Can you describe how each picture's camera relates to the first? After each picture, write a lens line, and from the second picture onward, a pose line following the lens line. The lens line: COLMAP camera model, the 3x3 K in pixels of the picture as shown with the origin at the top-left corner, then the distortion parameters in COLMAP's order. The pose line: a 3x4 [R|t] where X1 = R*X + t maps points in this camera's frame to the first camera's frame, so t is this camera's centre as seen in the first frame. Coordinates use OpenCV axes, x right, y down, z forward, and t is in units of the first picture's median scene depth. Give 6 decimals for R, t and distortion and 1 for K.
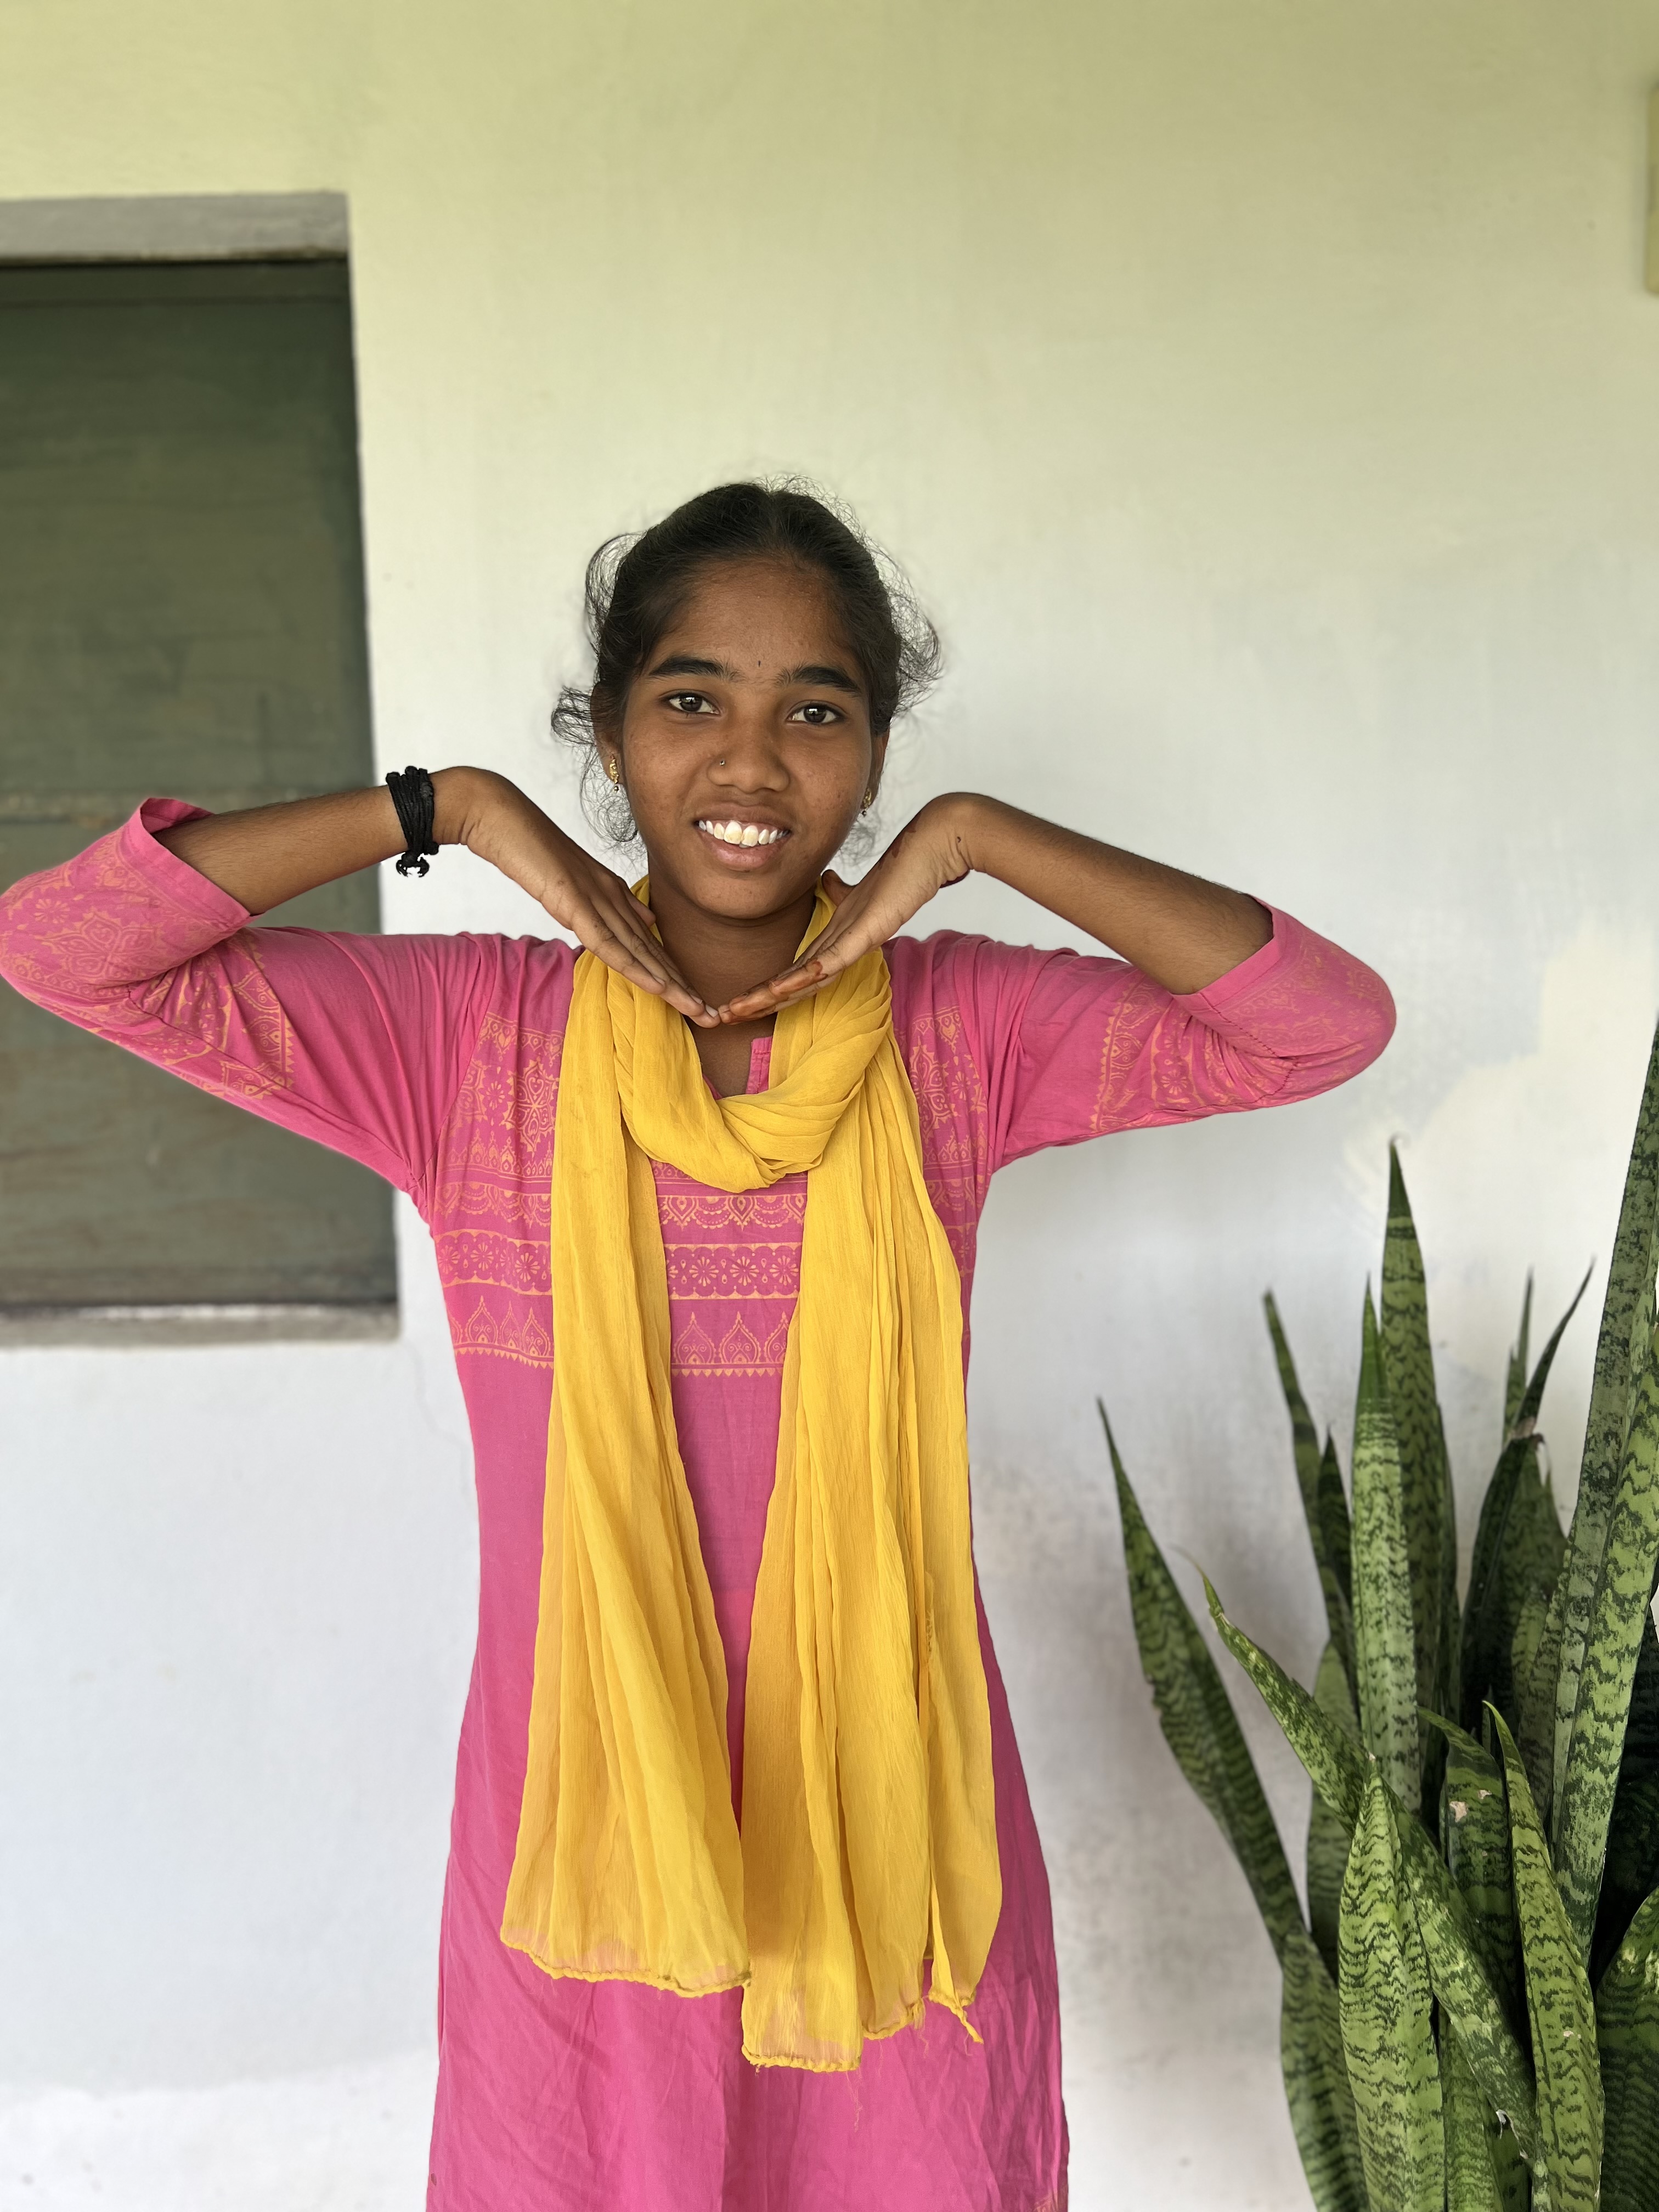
lens RADIAL K [[1640.2, 0, 831.1], [0, 1640.2, 1082.0], [0, 0, 1]] dist [0.027552, -0.047743]
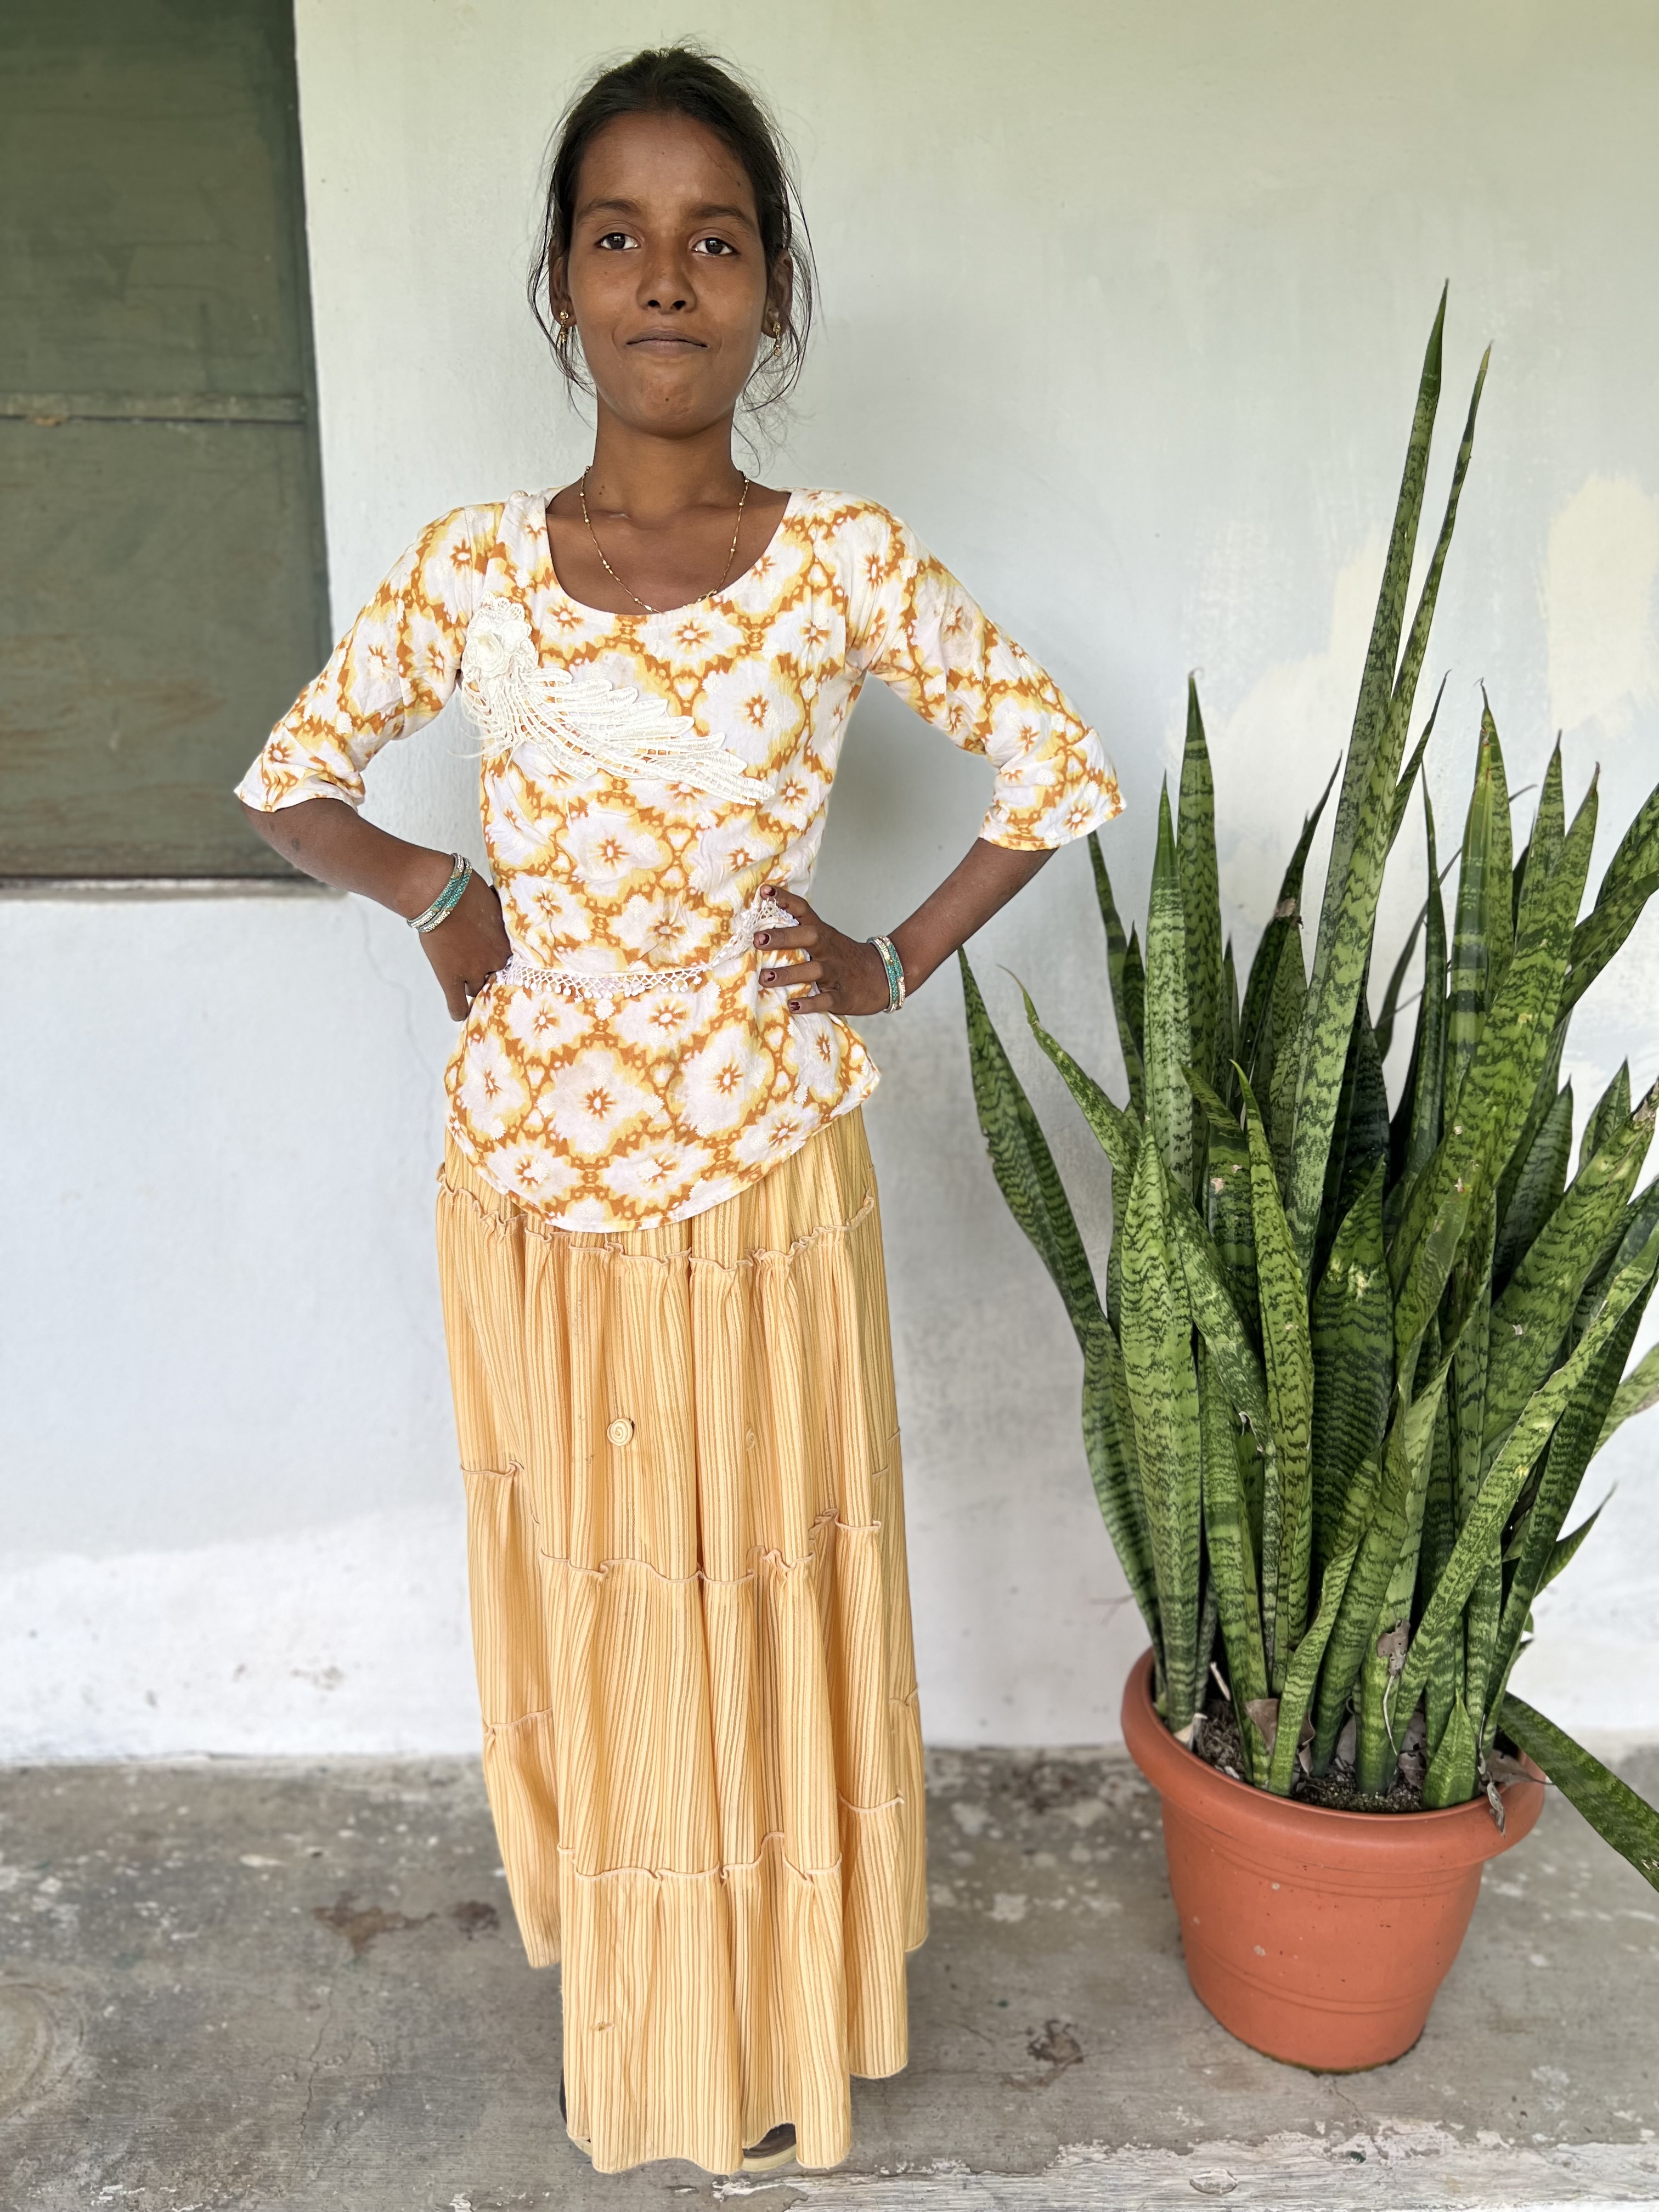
lens RADIAL K [[1659.8, 0, 819.6], [0, 1659.8, 1105.0], [0, 0, 1]] dist [0.029447, -0.038076]
pose [[0.997898, -0.000256, 0.064802, -0.013141], [-0.007066, 0.993601, 0.112727, 0.233976], [-0.064416, -0.112948, 0.991511, -0.259067]]
